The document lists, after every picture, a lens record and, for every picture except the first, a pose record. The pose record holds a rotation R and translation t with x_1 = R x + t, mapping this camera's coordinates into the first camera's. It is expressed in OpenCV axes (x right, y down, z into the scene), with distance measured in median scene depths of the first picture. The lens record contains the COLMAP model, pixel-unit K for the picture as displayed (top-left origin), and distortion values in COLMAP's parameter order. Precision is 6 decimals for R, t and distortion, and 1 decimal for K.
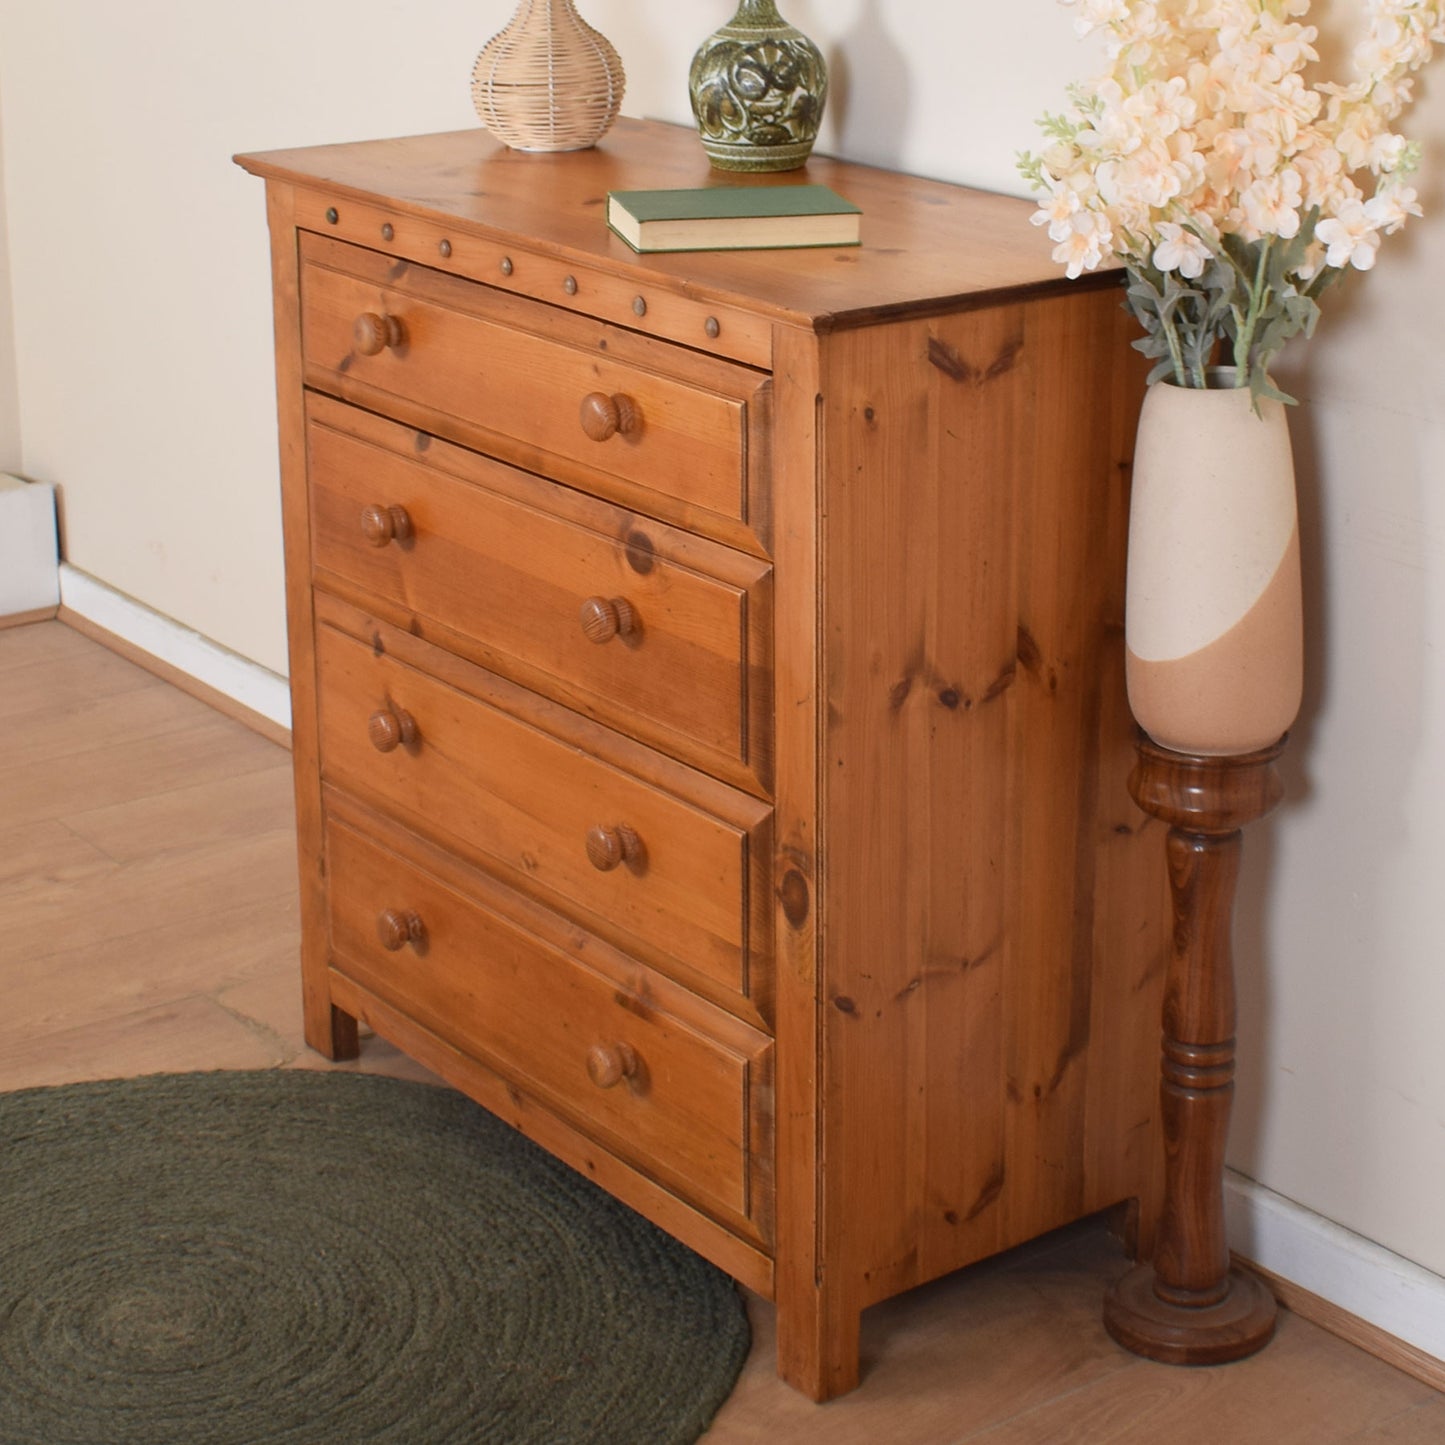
lens RADIAL K [[3199.9, 0, 785.7], [0, 3199.9, 483.5], [0, 0, 1]] dist [-0.127767, 0.000000]
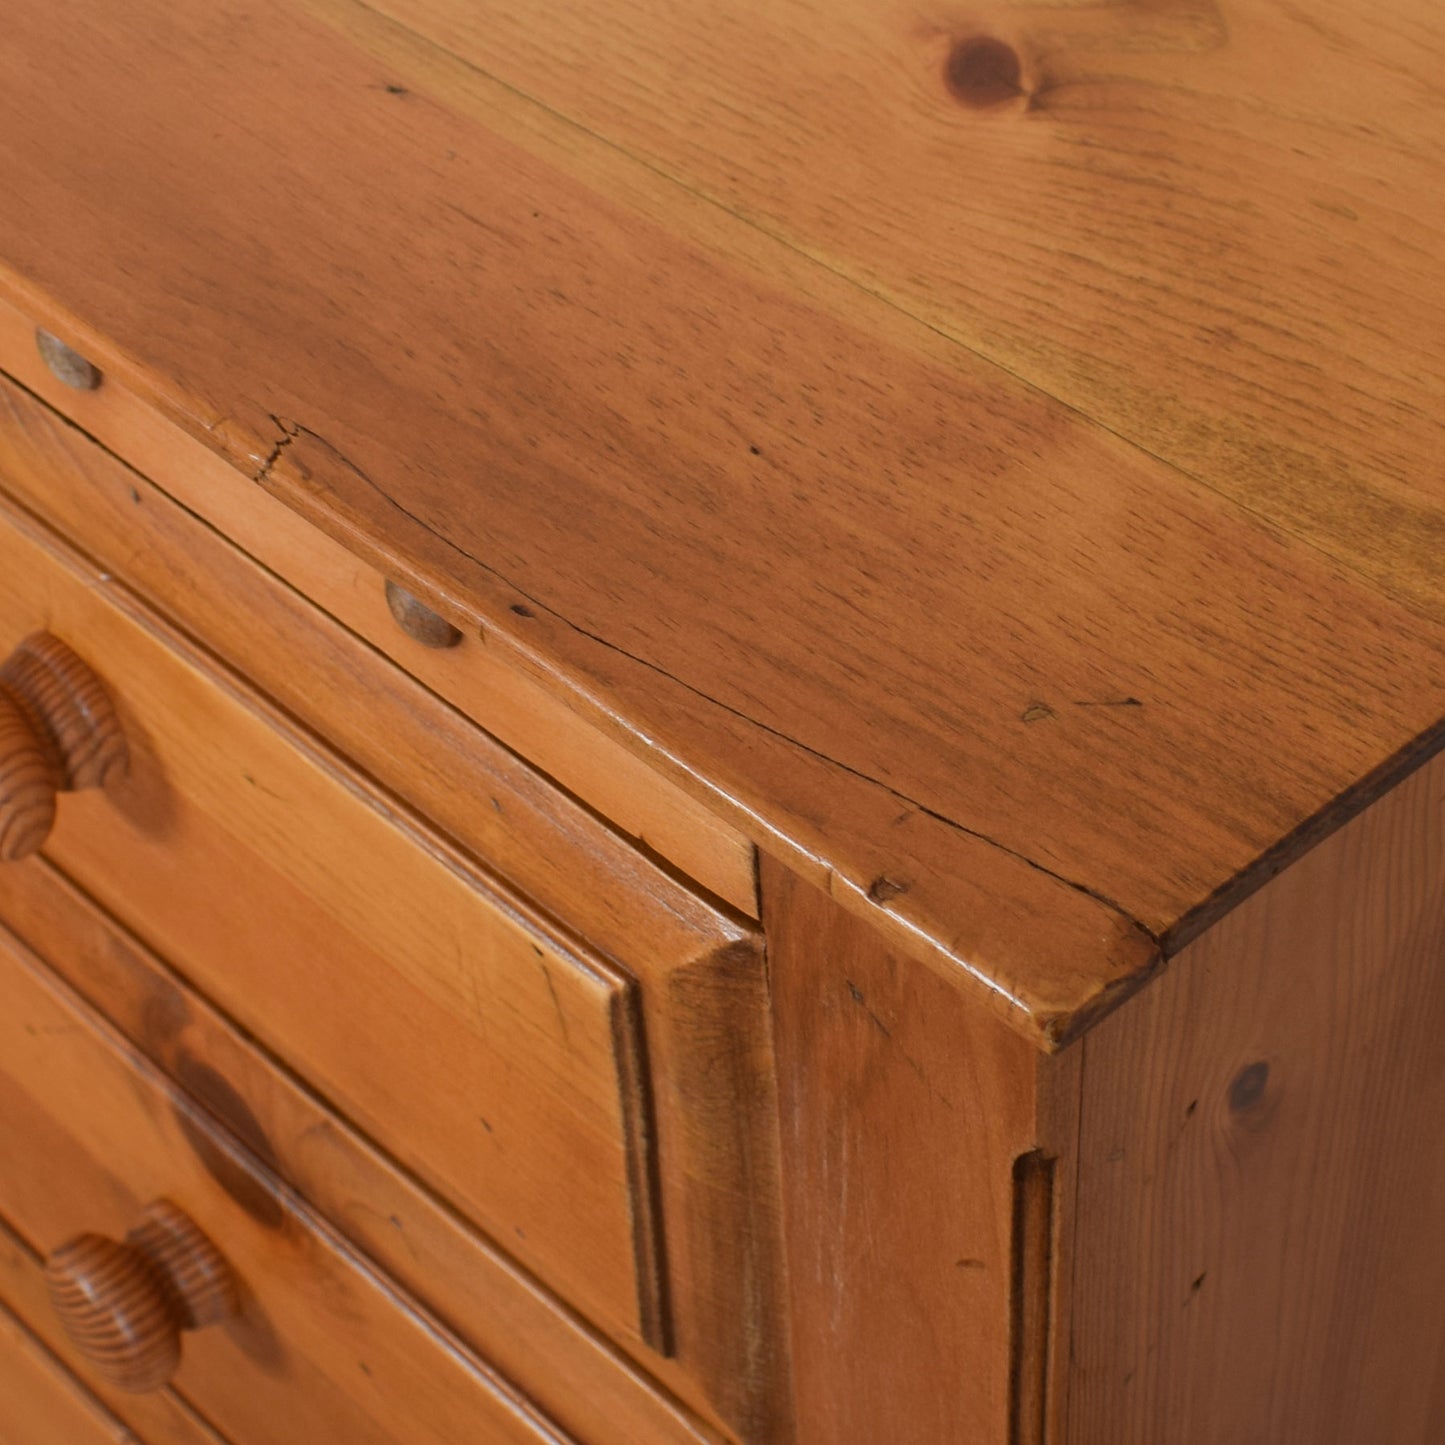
lens RADIAL K [[3288.5, 0, 846.9], [0, 3288.5, 704.9], [0, 0, 1]] dist [-0.095520, 0.000000]
pose [[0.991768, -0.098965, 0.081250, -0.013246], [0.051686, 0.889958, 0.453104, -0.130154], [-0.117150, -0.445174, 0.887747, 0.769596]]
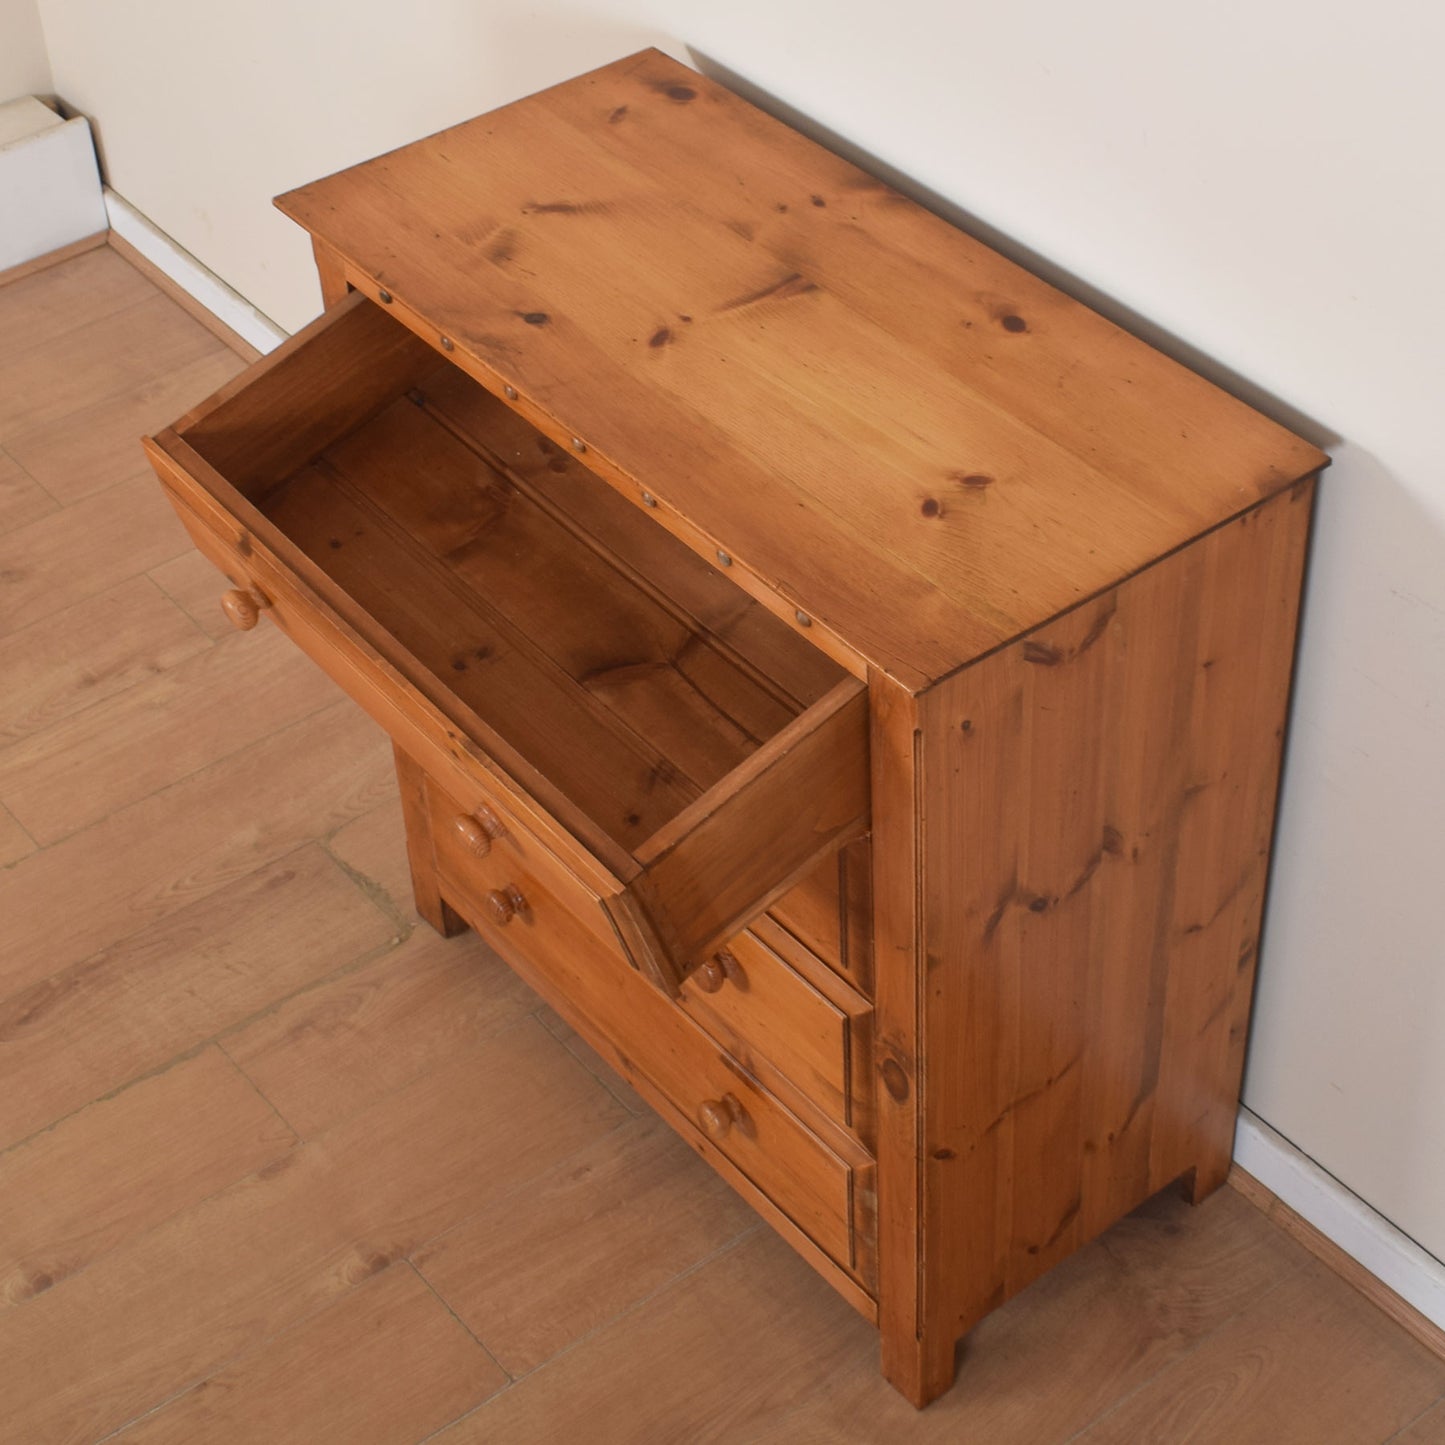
lens RADIAL K [[2882.9, 0, 809.4], [0, 2882.9, 584.8], [0, 0, 1]] dist [-0.117443, 0.000000]
pose [[0.999222, -0.038302, 0.009447, -0.027780], [0.031319, 0.915803, 0.400404, -0.395503], [-0.023988, -0.399797, 0.916290, 0.177840]]
